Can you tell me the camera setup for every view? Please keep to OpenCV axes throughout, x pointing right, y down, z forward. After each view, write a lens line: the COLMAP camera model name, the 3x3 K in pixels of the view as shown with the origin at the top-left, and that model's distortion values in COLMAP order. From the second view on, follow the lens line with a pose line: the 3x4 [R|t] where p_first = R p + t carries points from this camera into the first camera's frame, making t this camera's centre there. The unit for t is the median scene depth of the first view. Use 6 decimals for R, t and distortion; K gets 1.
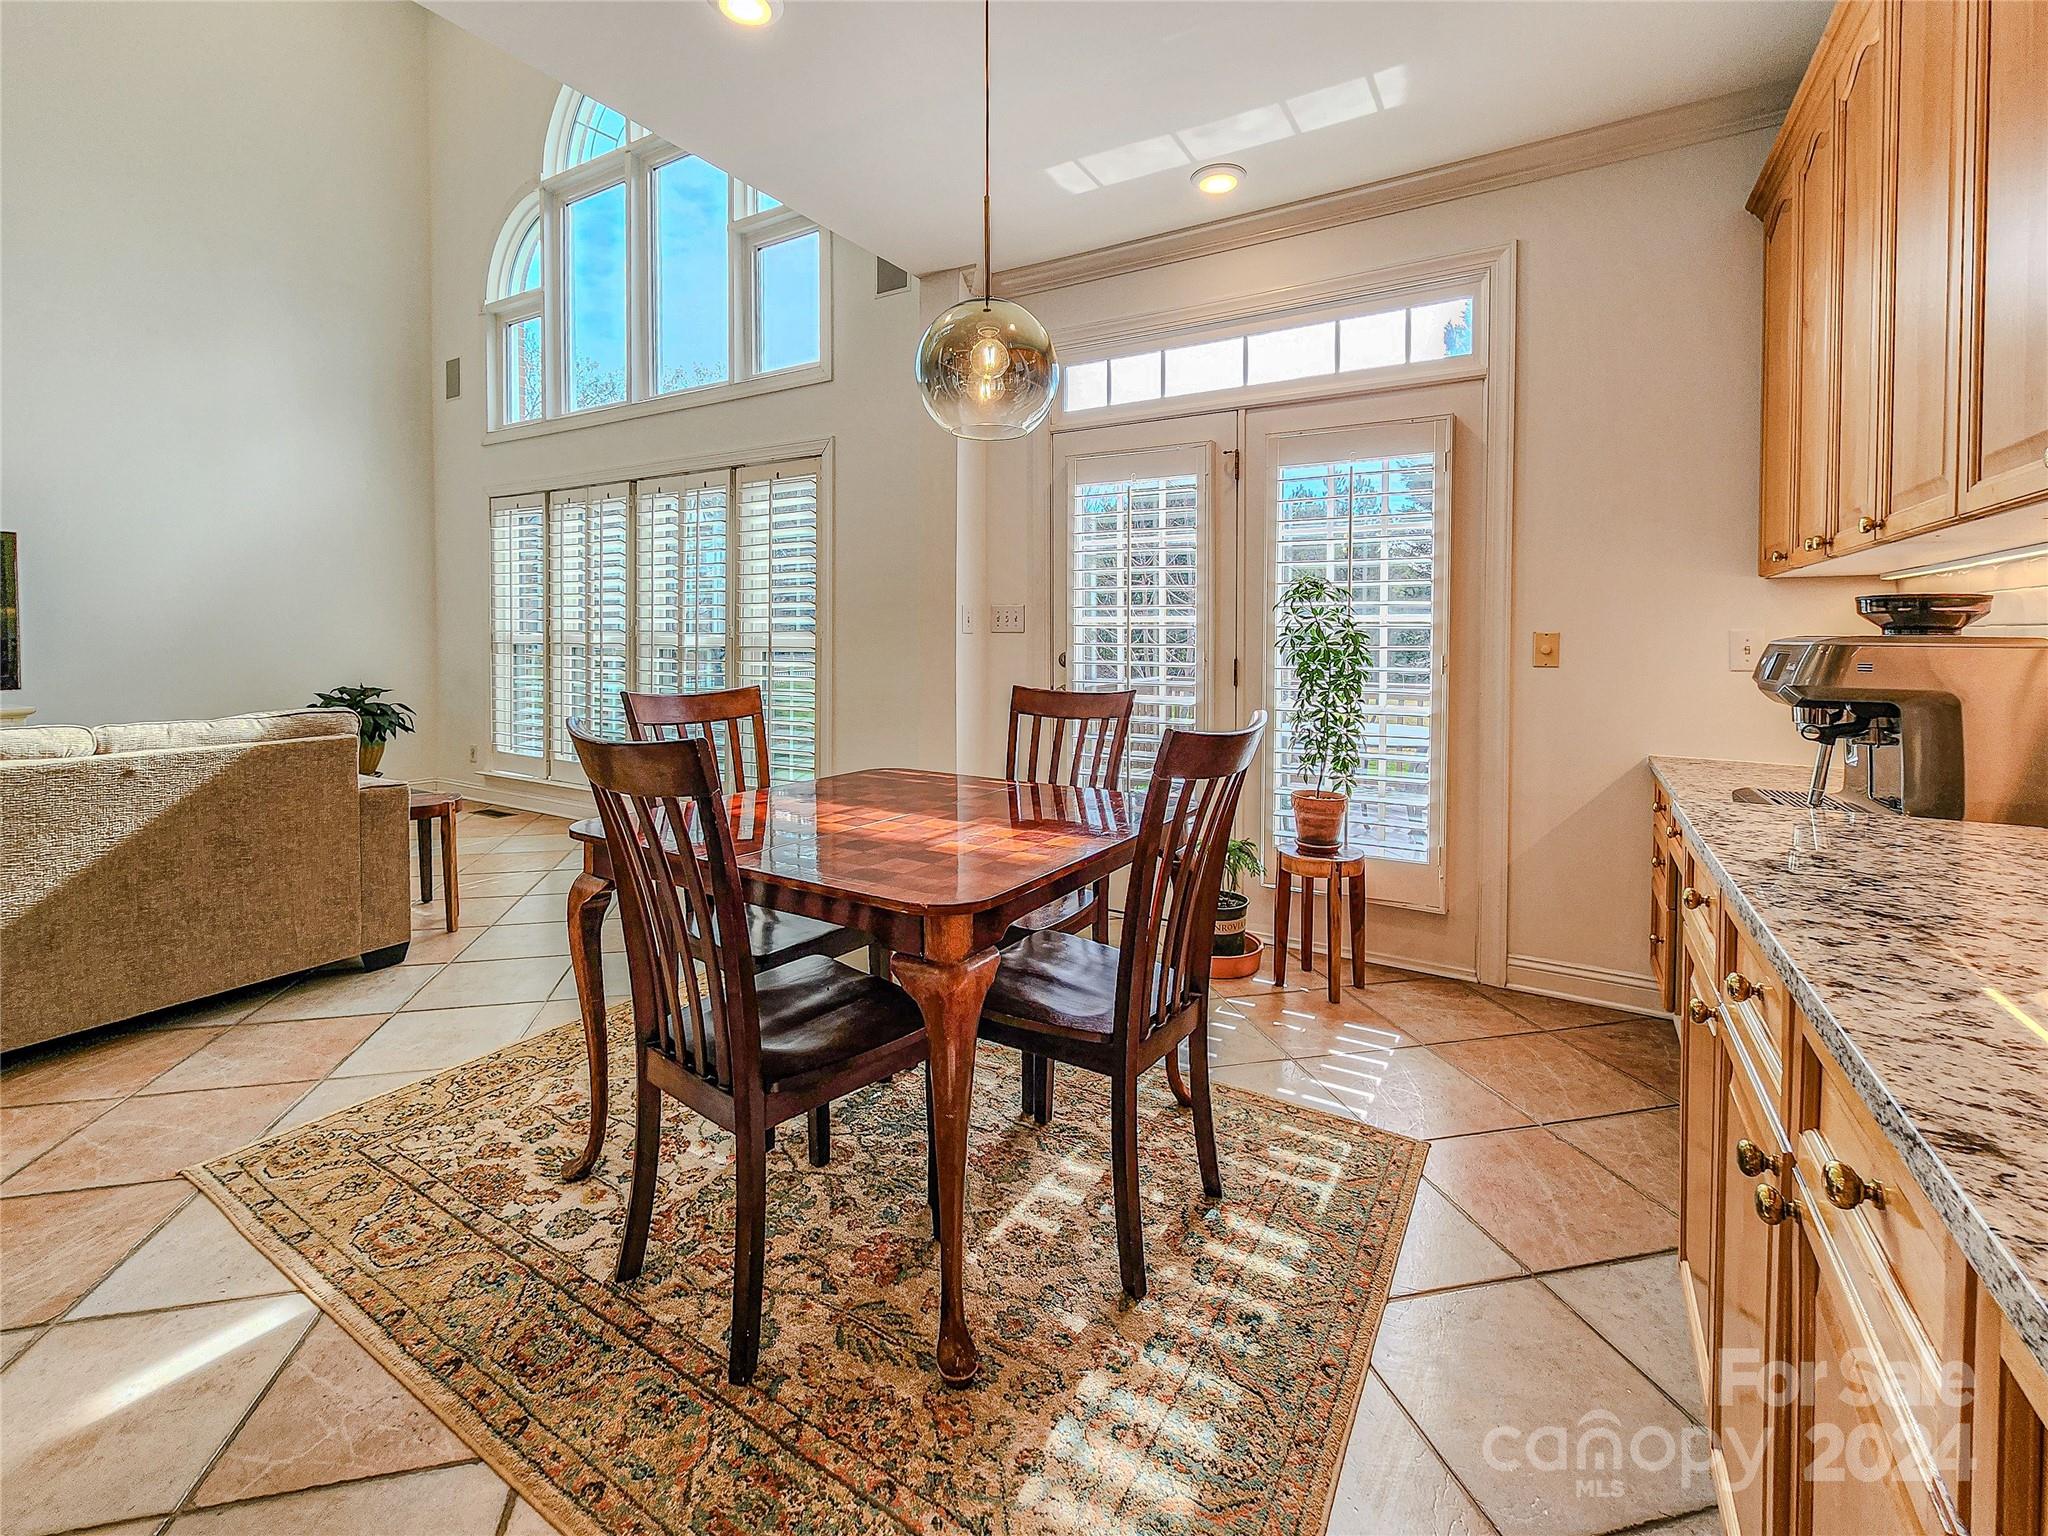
lens RADIAL K [[868.4, 0, 1030.0], [0, 868.4, 661.2], [0, 0, 1]] dist [-0.001656, -0.000288]
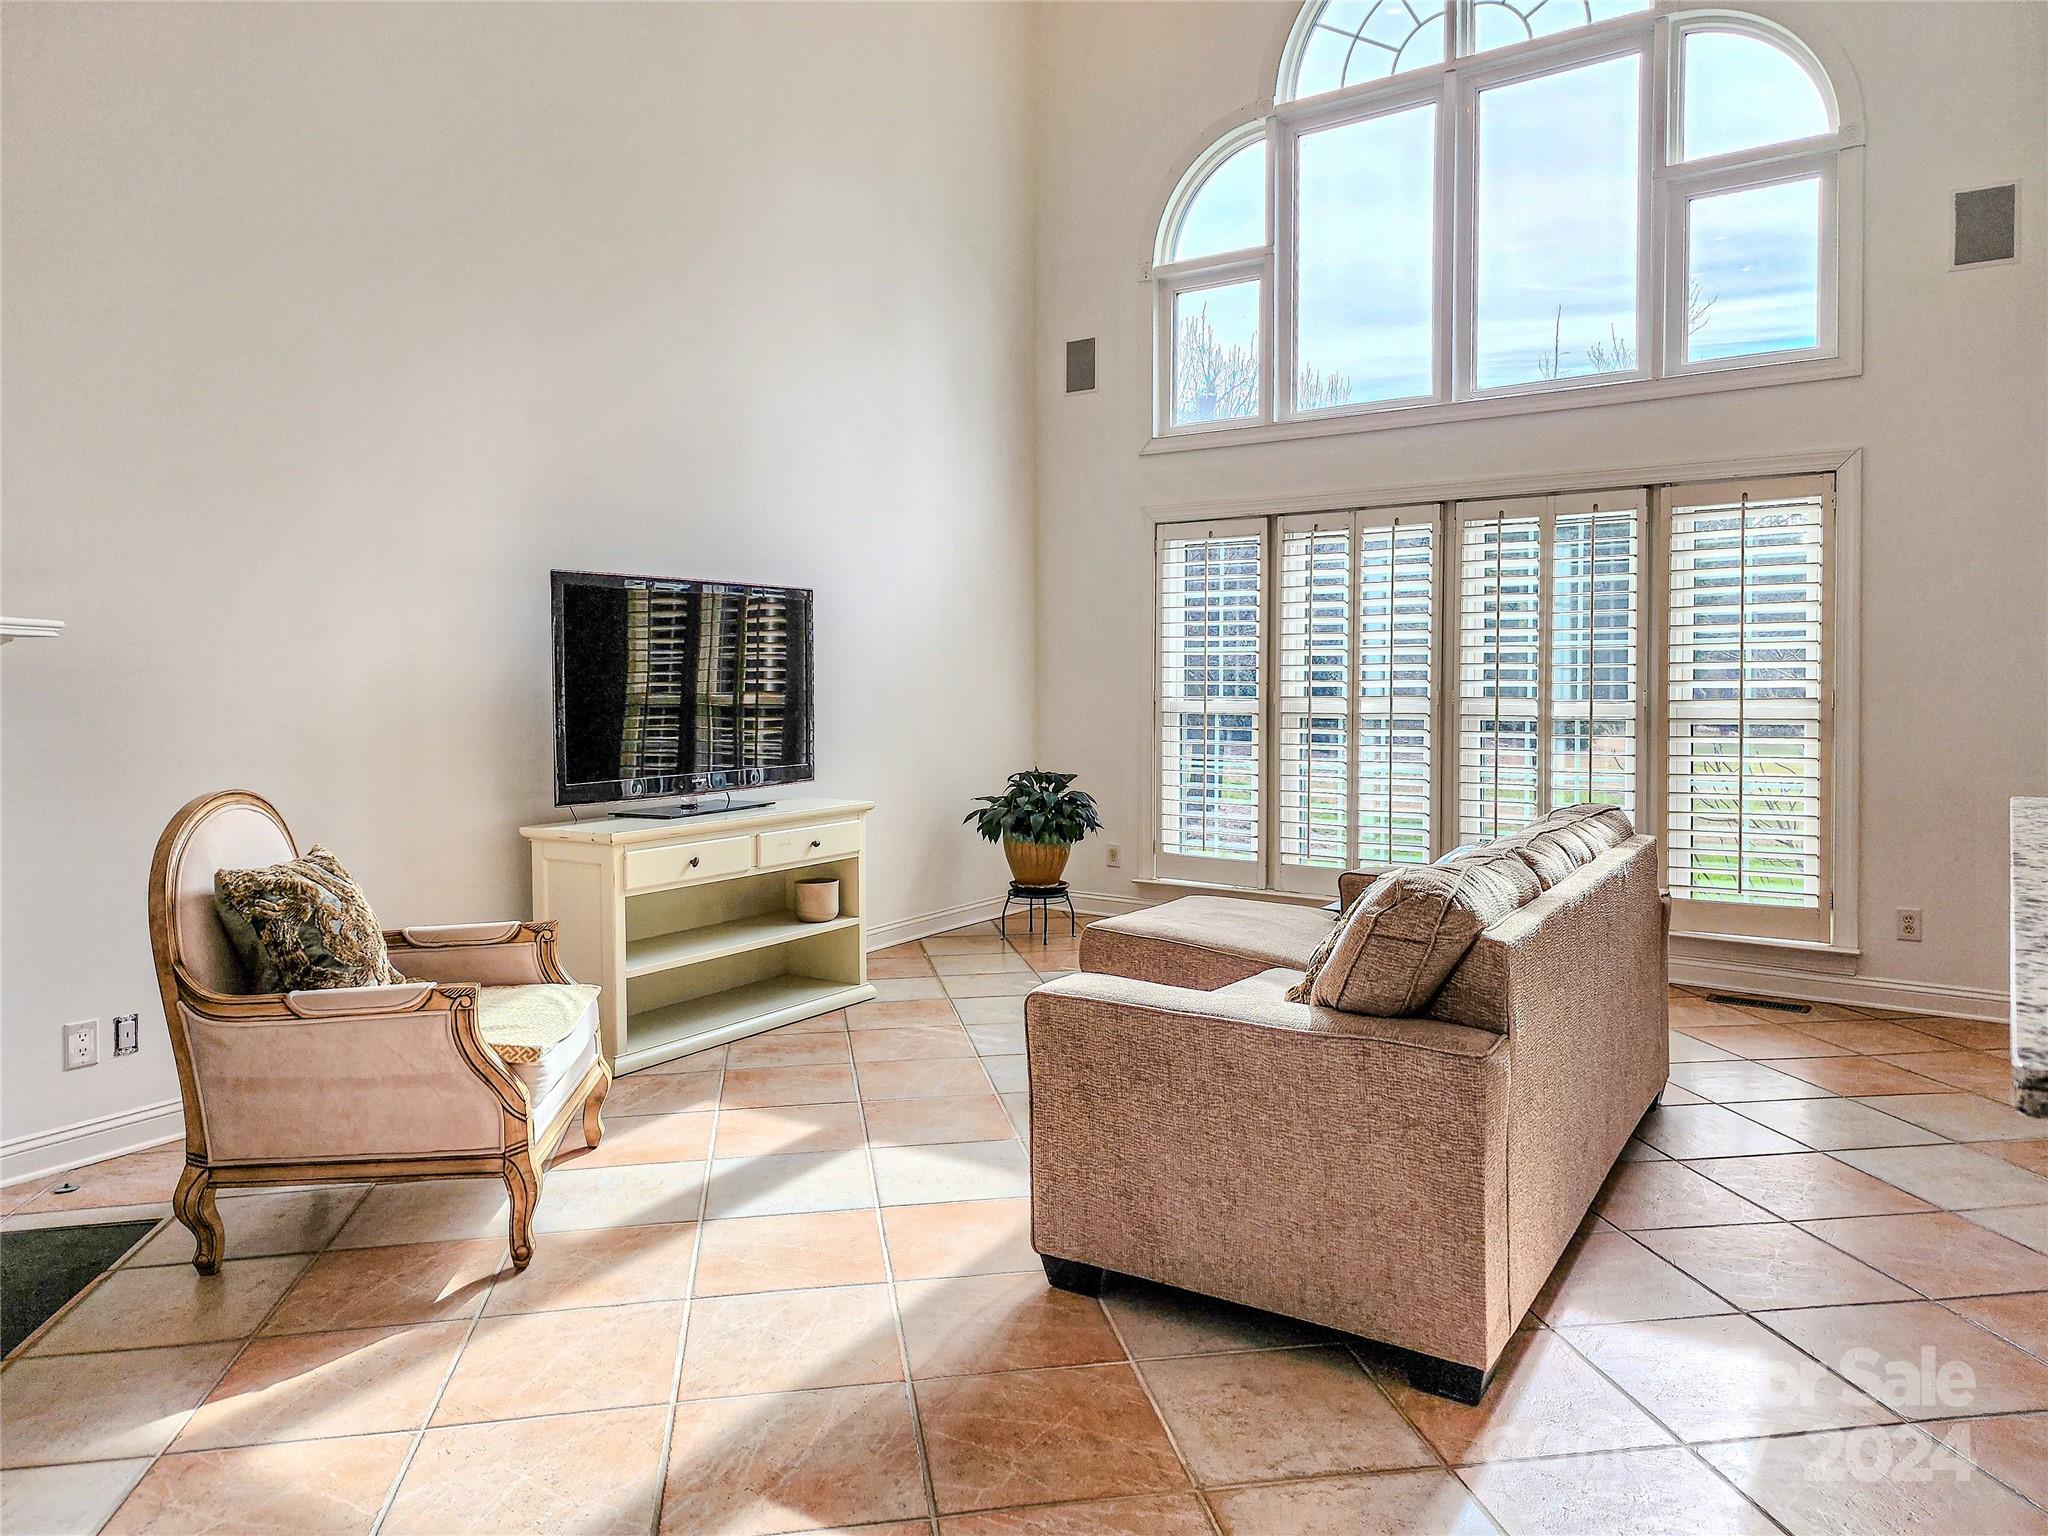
lens RADIAL K [[1361.5, 0, 1019.8], [0, 1361.5, 751.4], [0, 0, 1]] dist [0.077372, -0.062836]
pose [[0.999105, 0.000264, -0.042309, -0.763601], [0.000277, 0.999918, 0.012774, -0.001746], [0.042309, -0.012775, 0.999023, -0.234118]]
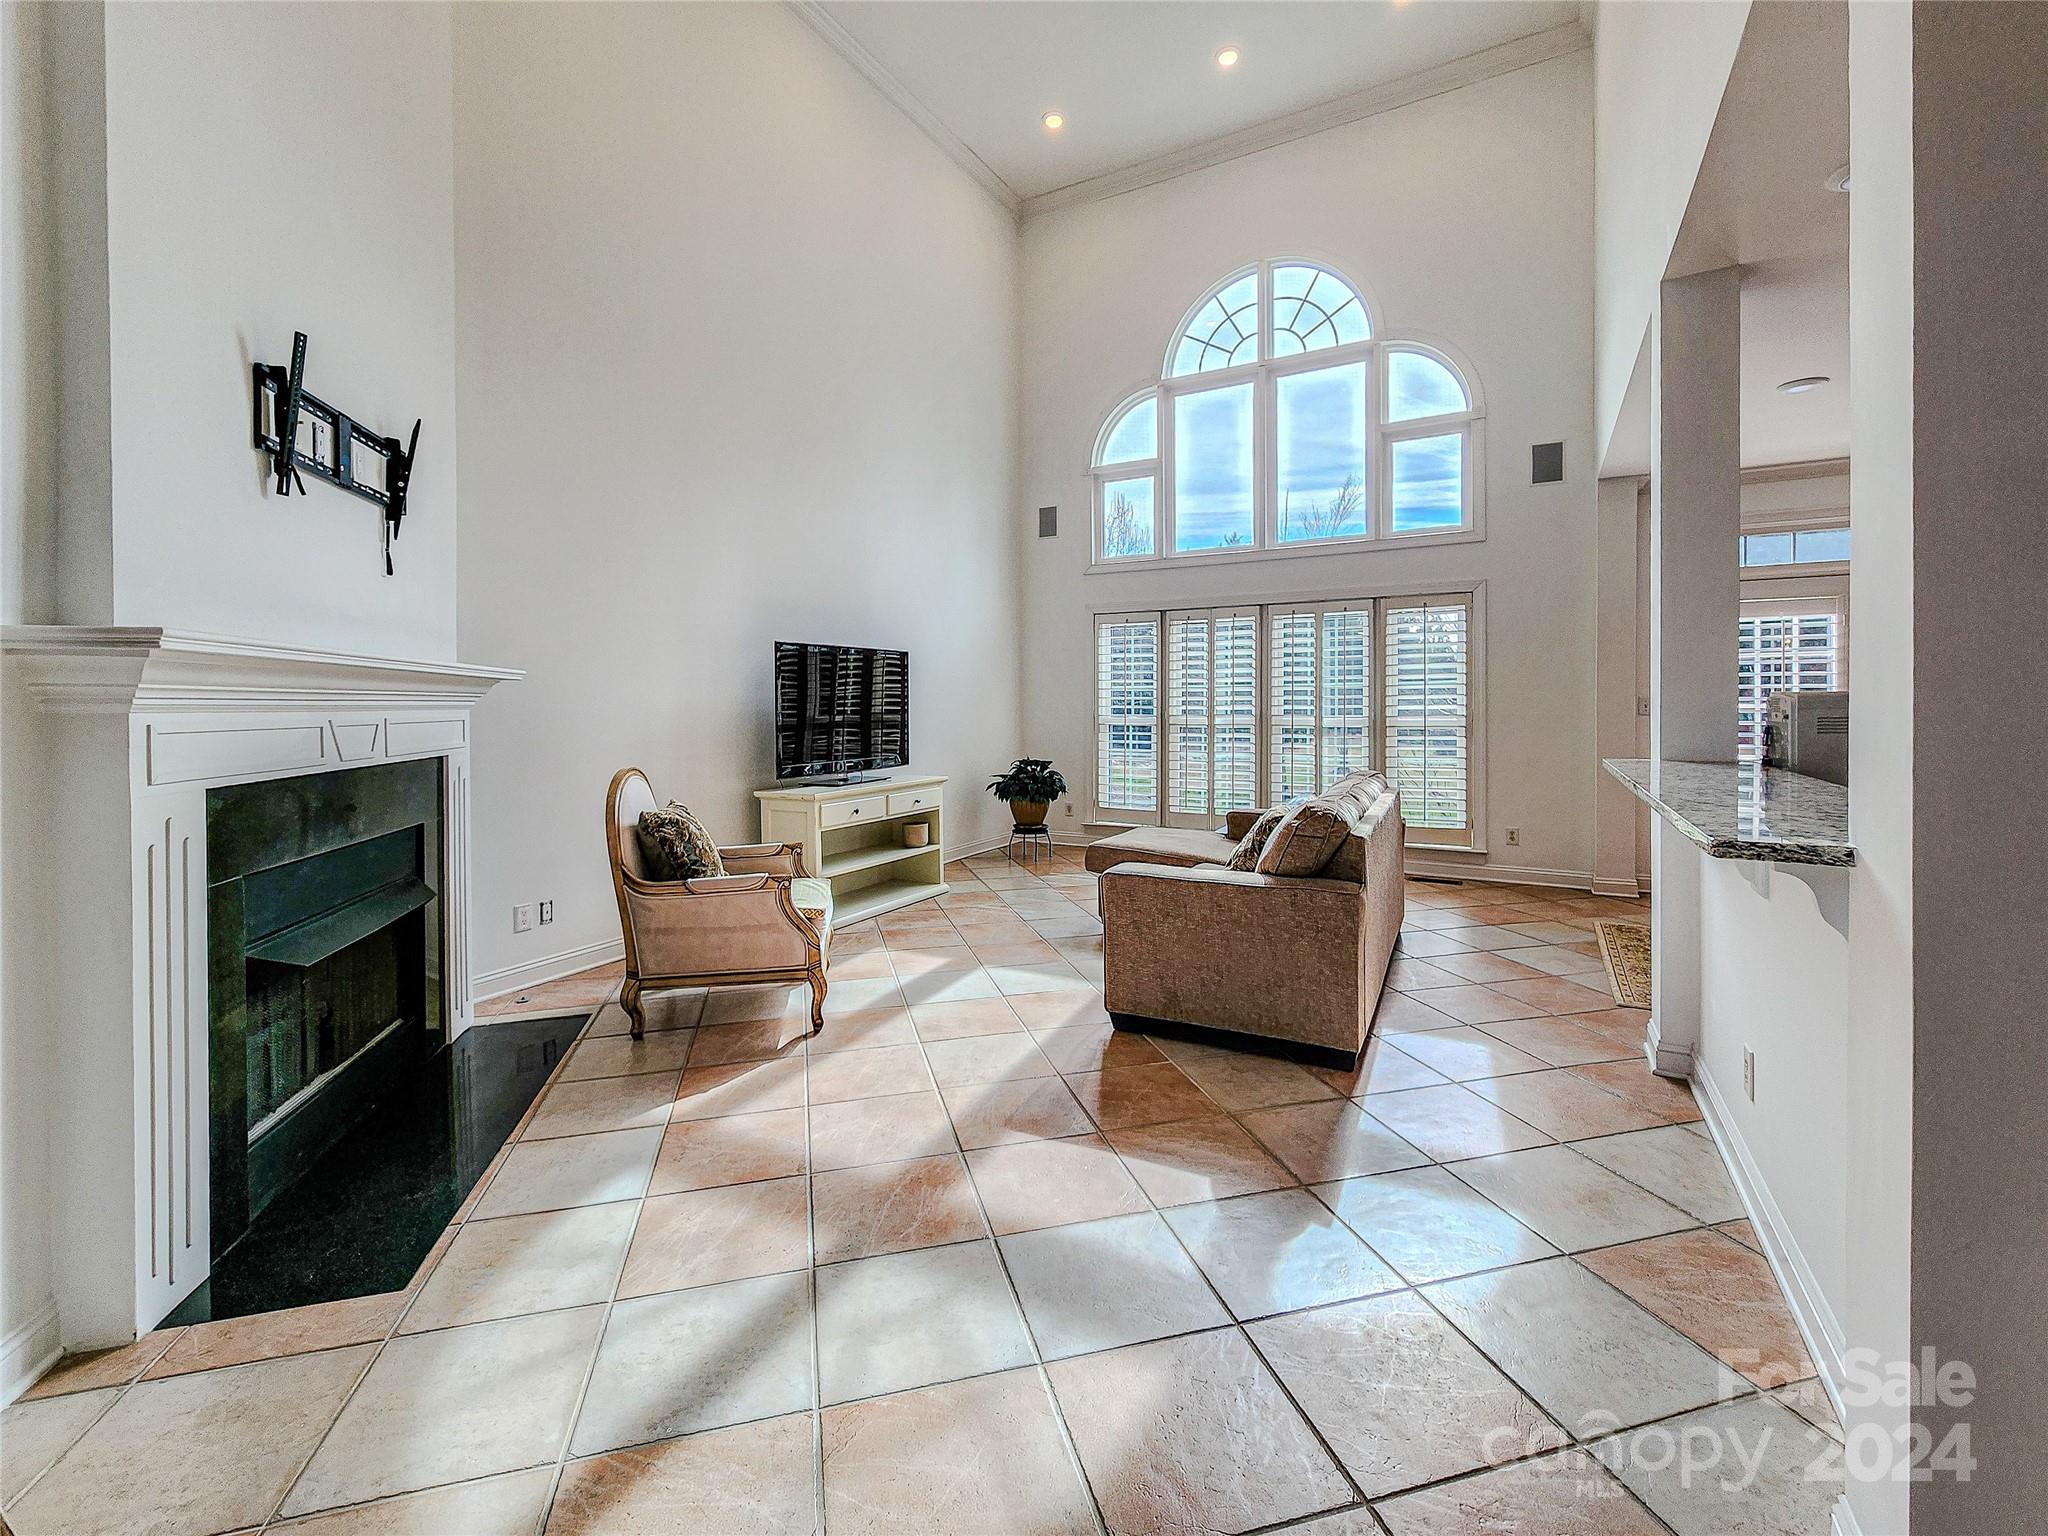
lens RADIAL K [[861.0, 0, 1015.9], [0, 861.0, 748.8], [0, 0, 1]] dist [0.001192, 0.000267]
pose [[0.998706, -0.006793, 0.050408, -0.892571], [0.006468, 0.999957, 0.006602, 0.007362], [-0.050450, -0.006267, 0.998707, -0.329272]]
